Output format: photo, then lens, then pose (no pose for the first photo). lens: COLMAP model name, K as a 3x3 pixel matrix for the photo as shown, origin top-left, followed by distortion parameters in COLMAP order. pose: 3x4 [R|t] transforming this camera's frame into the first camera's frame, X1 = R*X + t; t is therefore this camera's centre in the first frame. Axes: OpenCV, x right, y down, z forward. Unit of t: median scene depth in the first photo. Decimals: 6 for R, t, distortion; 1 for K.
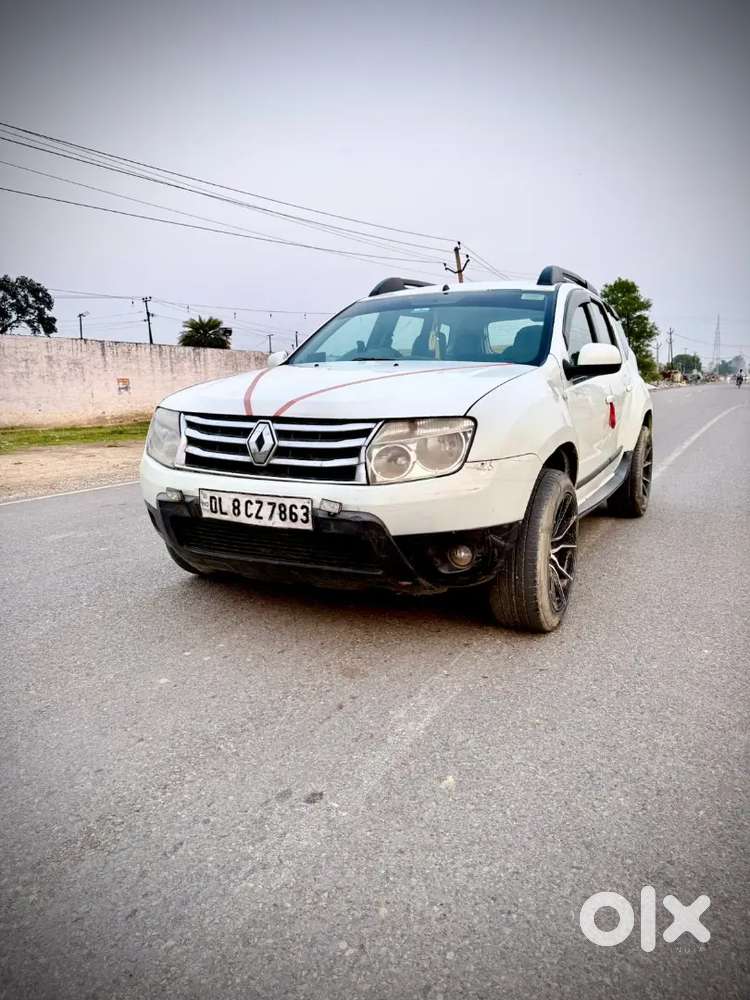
lens RADIAL K [[690.7, 0, 379.7], [0, 690.7, 495.6], [0, 0, 1]] dist [0.141997, -0.252211]
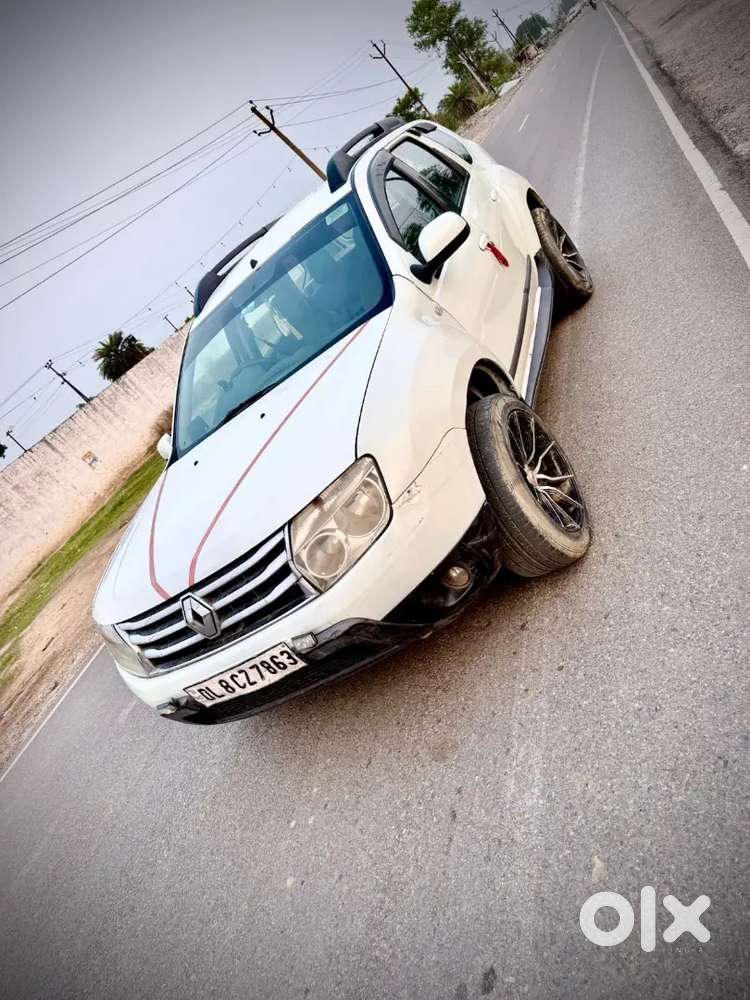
lens RADIAL K [[695.7, 0, 375.4], [0, 695.7, 493.8], [0, 0, 1]] dist [0.083506, -0.117162]
pose [[0.771665, -0.627652, -0.102890, 0.190122], [0.635800, 0.756884, 0.151277, -0.186024], [-0.017073, -0.182153, 0.983122, 0.152148]]
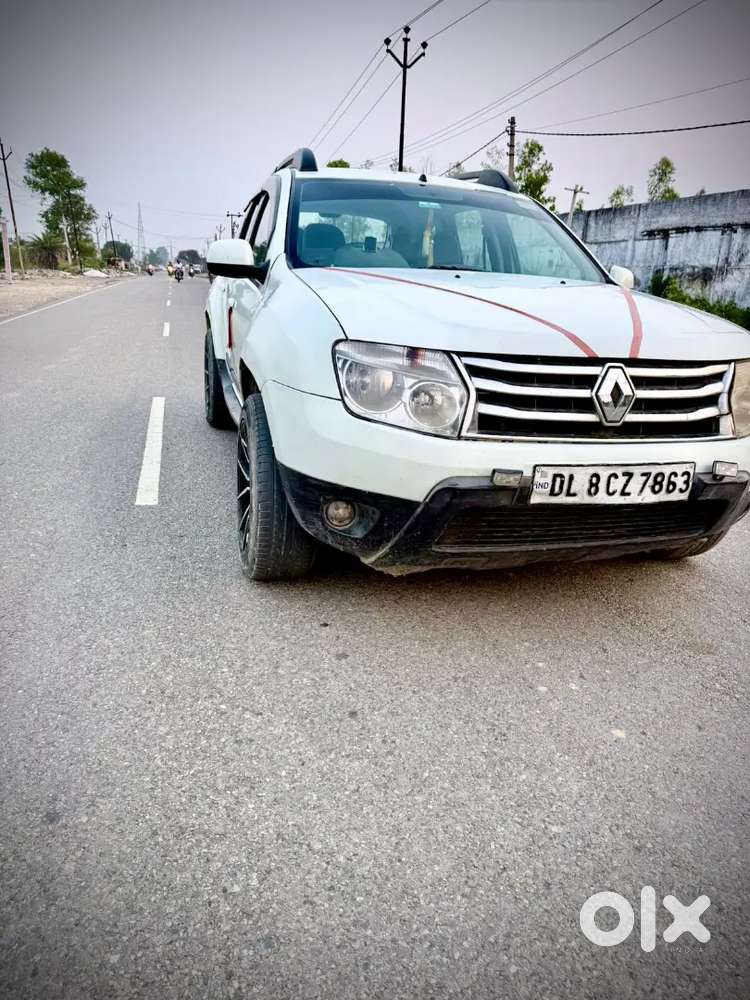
lens RADIAL K [[699.0, 0, 370.2], [0, 699.0, 498.6], [0, 0, 1]] dist [0.087490, -0.122048]
pose [[0.747710, -0.157594, 0.645053, -0.871110], [0.057423, 0.983135, 0.173631, -0.112640], [-0.661538, -0.092785, 0.744149, 0.596529]]
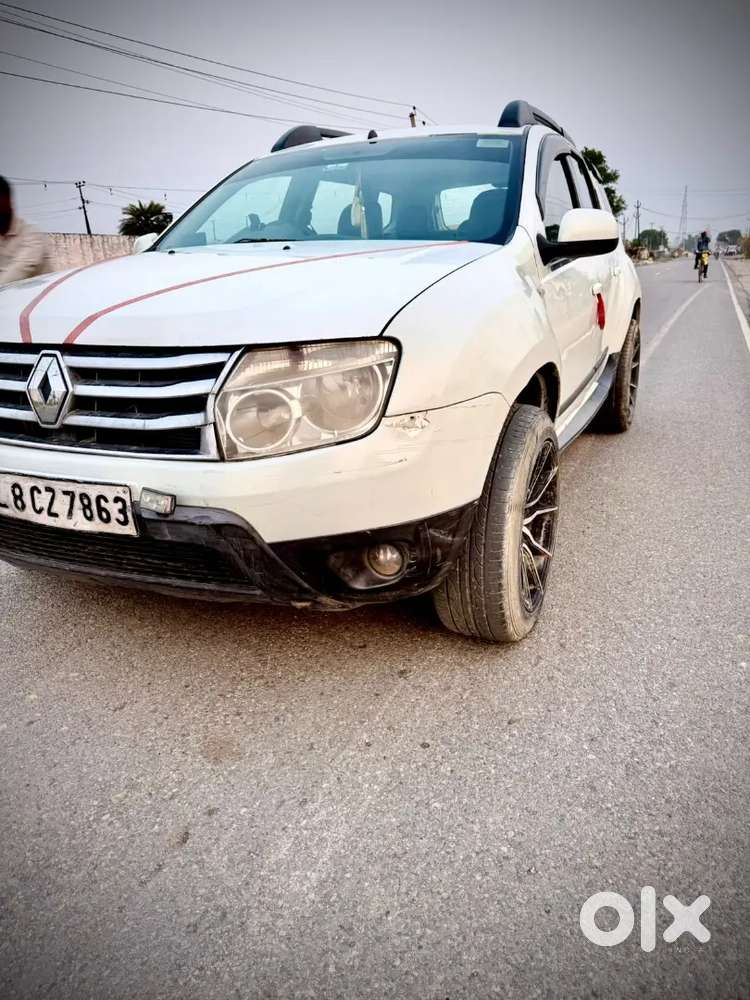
lens RADIAL K [[695.7, 0, 375.4], [0, 695.7, 493.8], [0, 0, 1]] dist [0.083506, -0.117162]
pose [[0.998318, -0.043752, 0.038029, 0.085198], [0.037613, 0.988067, 0.149363, -0.067149], [-0.044110, -0.147681, 0.988051, 0.370626]]
